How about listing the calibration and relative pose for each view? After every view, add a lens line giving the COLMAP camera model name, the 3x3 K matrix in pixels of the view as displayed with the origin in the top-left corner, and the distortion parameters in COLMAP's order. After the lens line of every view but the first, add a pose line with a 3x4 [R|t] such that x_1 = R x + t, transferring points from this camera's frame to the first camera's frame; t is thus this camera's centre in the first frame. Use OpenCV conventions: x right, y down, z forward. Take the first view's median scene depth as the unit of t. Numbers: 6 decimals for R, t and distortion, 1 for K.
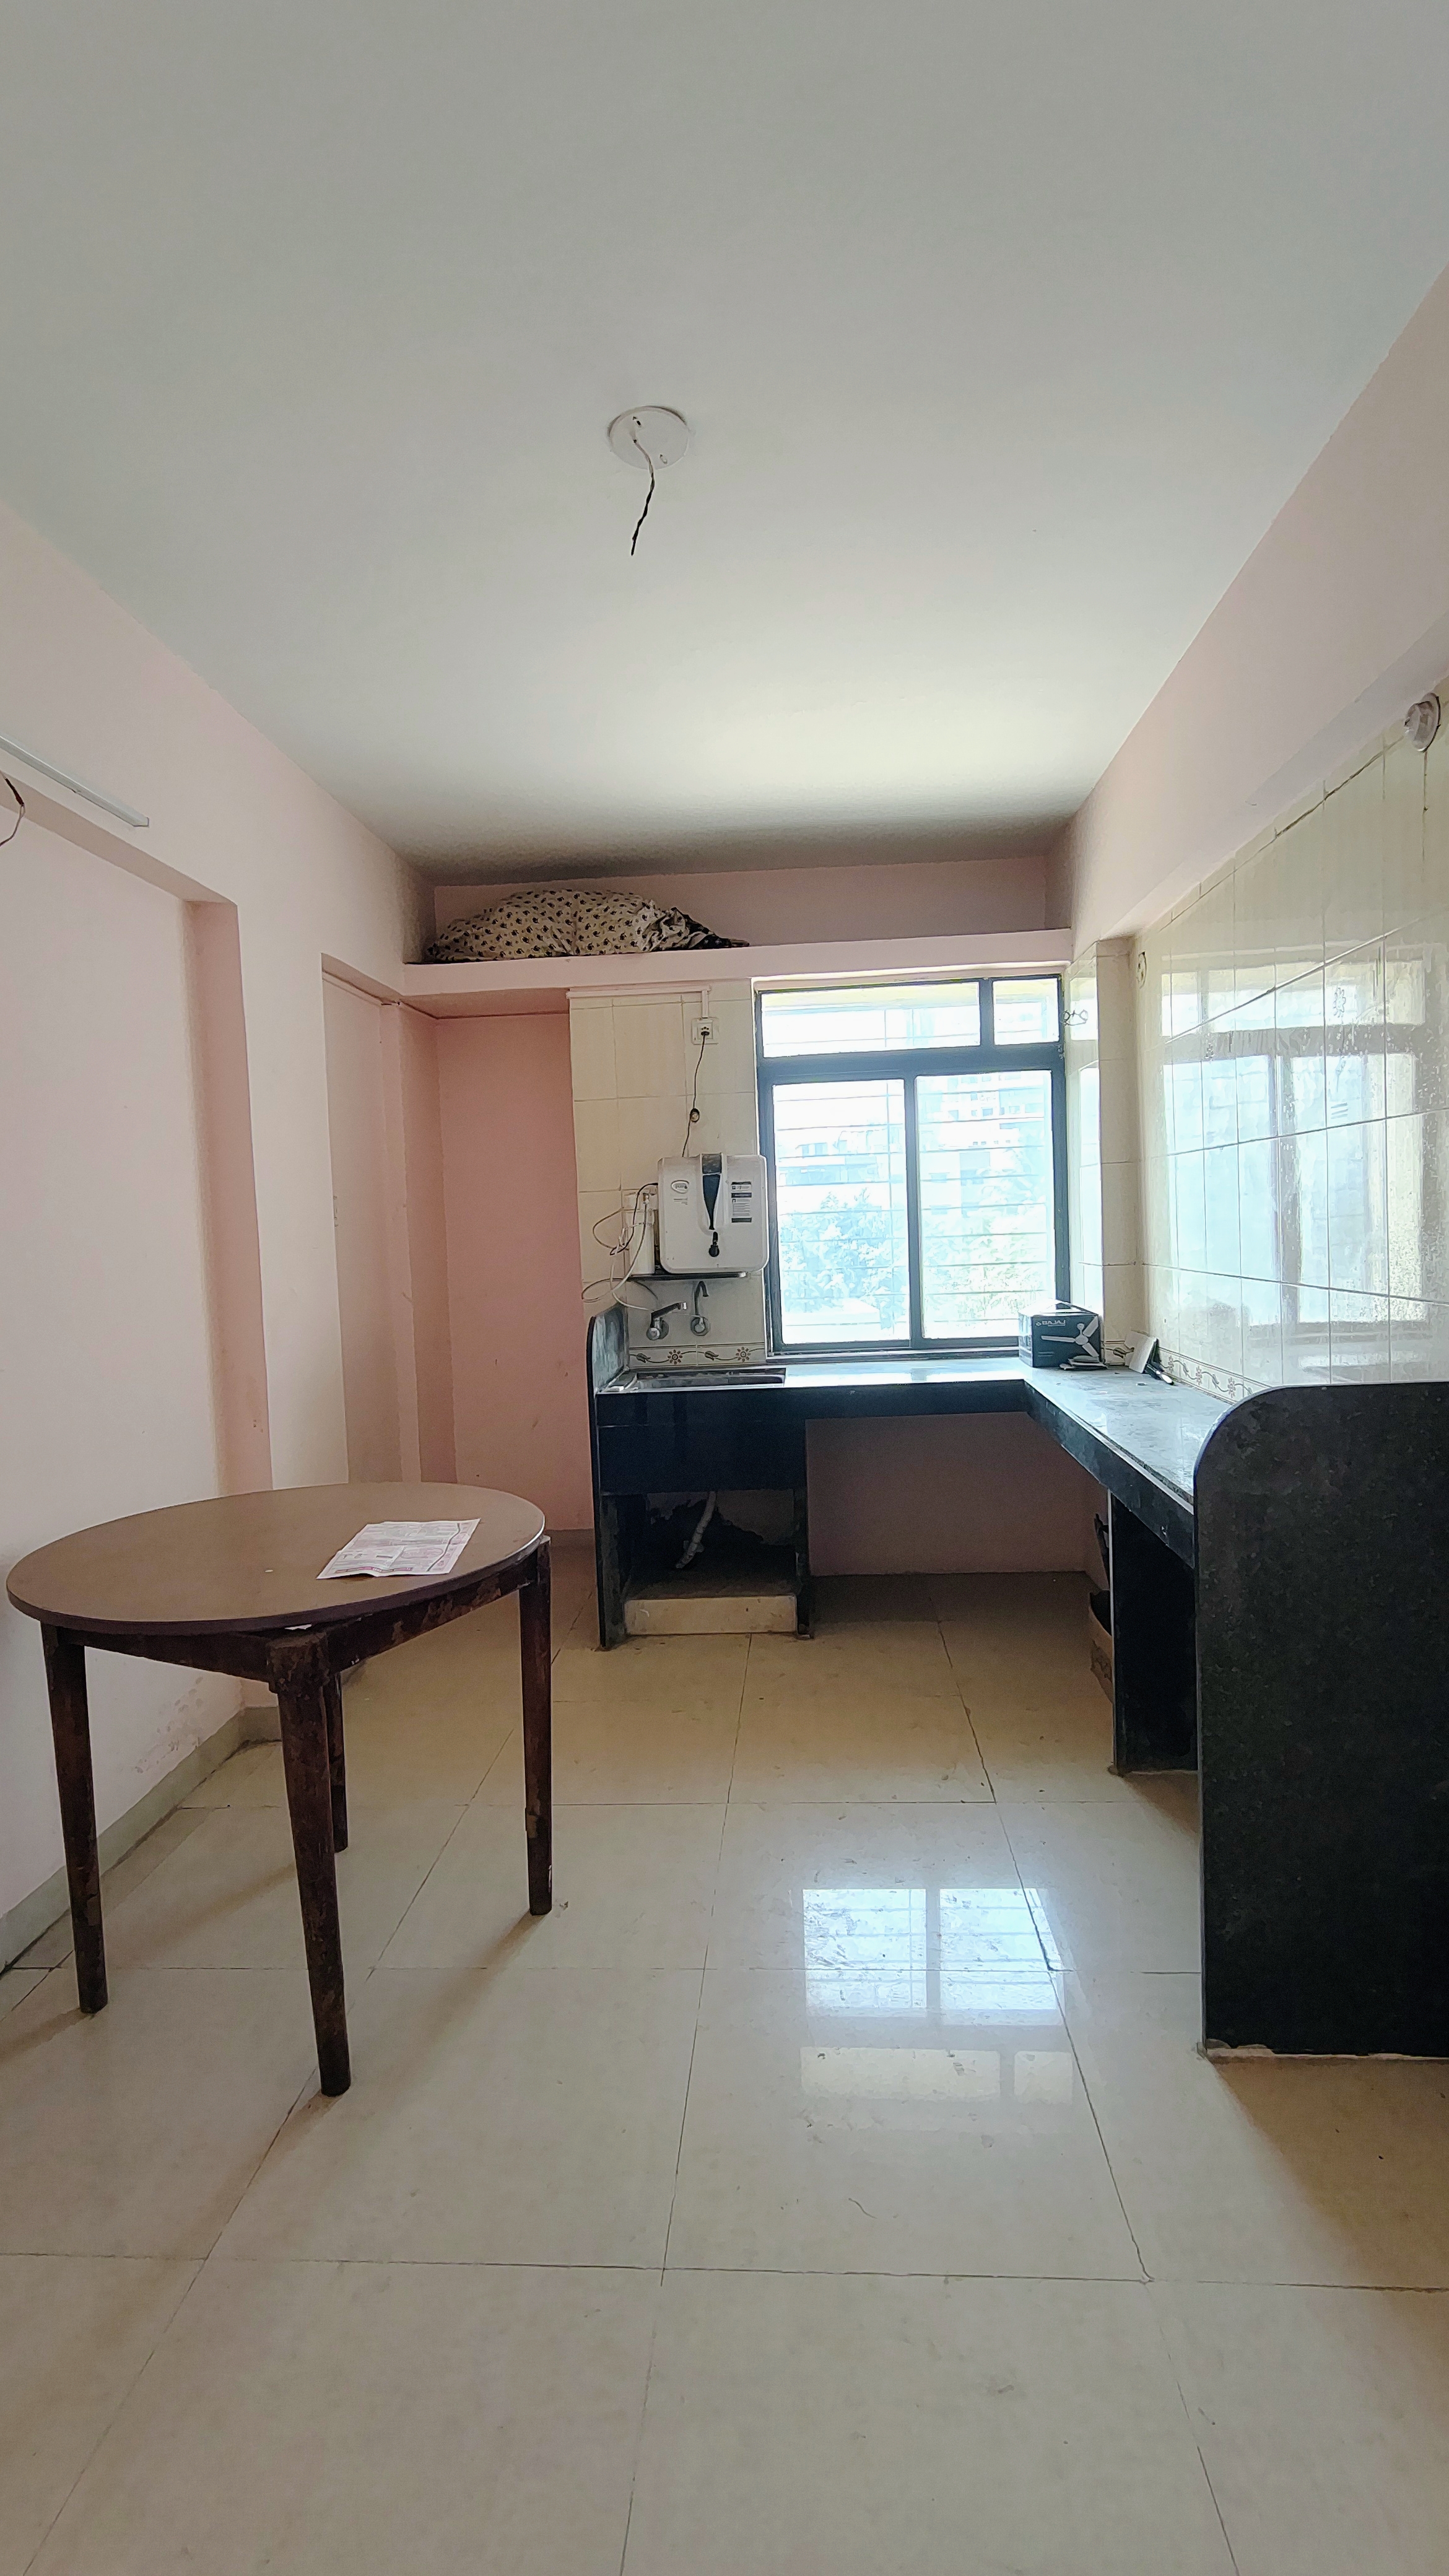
lens RADIAL K [[1200.0, 0, 724.5], [0, 1200.0, 1288.0], [0, 0, 1]] dist [0.001584, 0.000457]
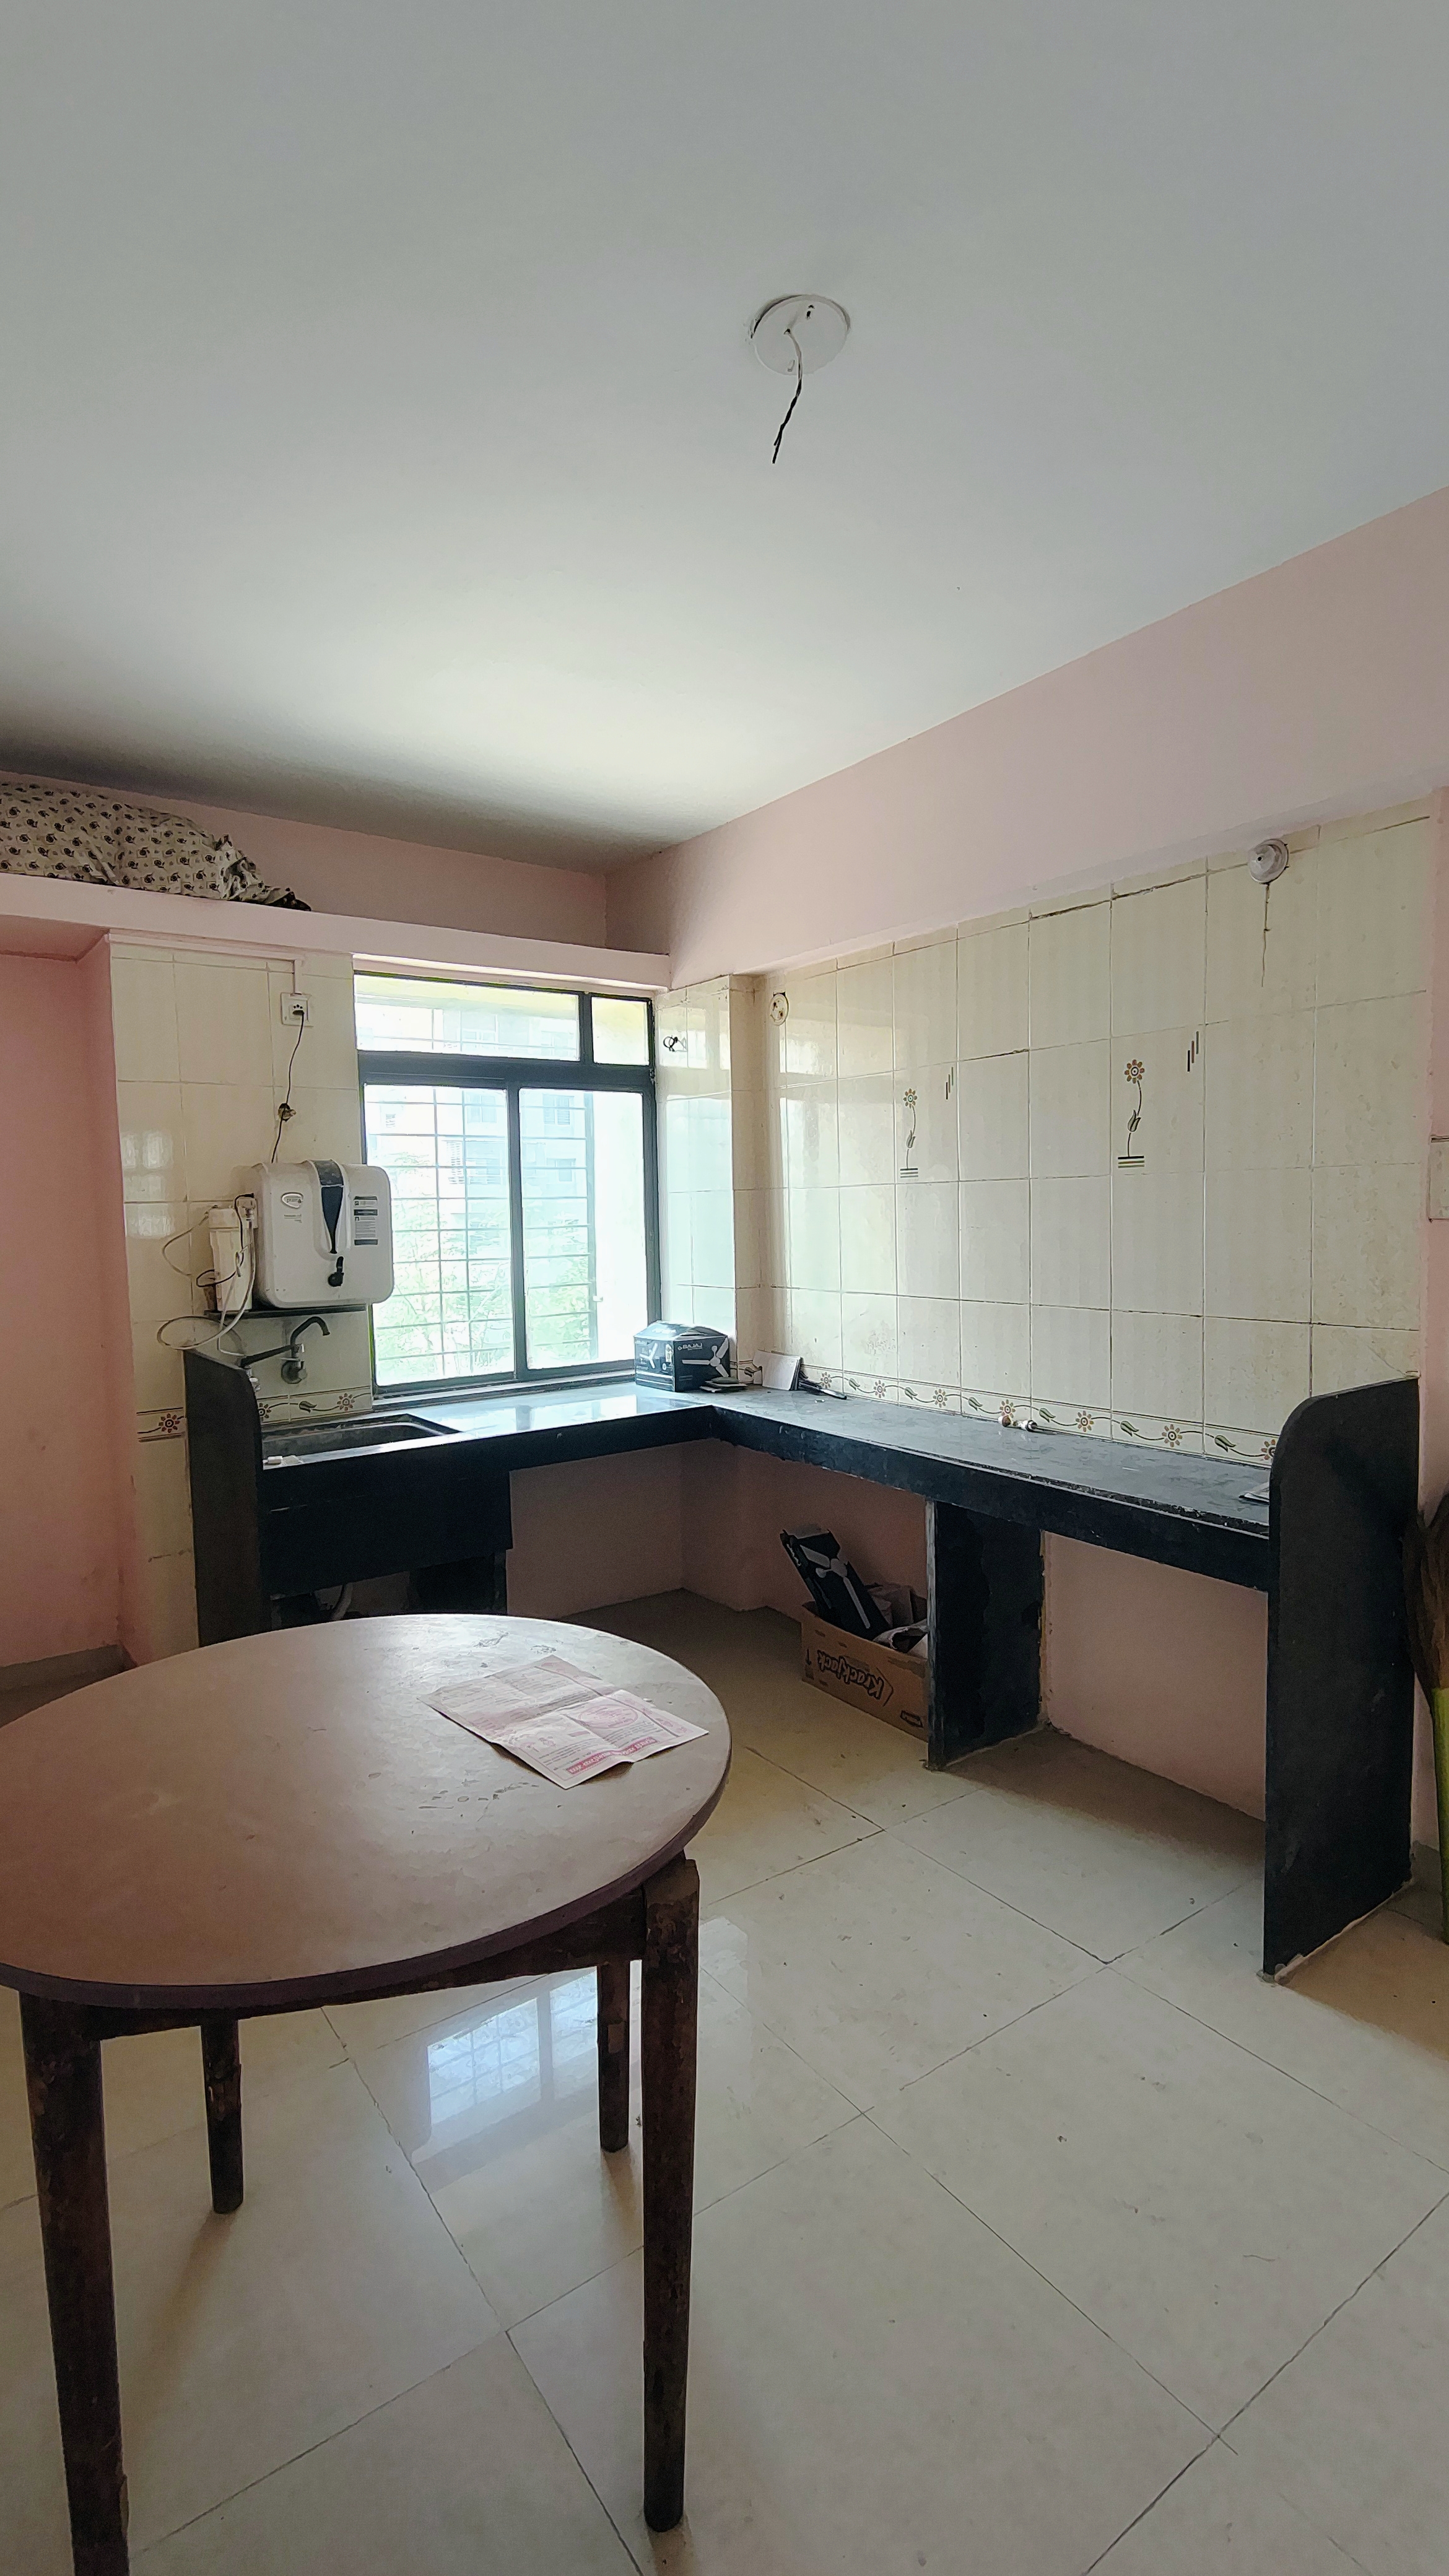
lens RADIAL K [[1200.0, 0, 724.5], [0, 1200.0, 1288.0], [0, 0, 1]] dist [0.001584, 0.000457]
pose [[0.770804, -0.019464, 0.636775, -0.316777], [0.025538, 0.999674, -0.000356, -0.017319], [-0.636561, 0.016536, 0.771049, 0.189195]]
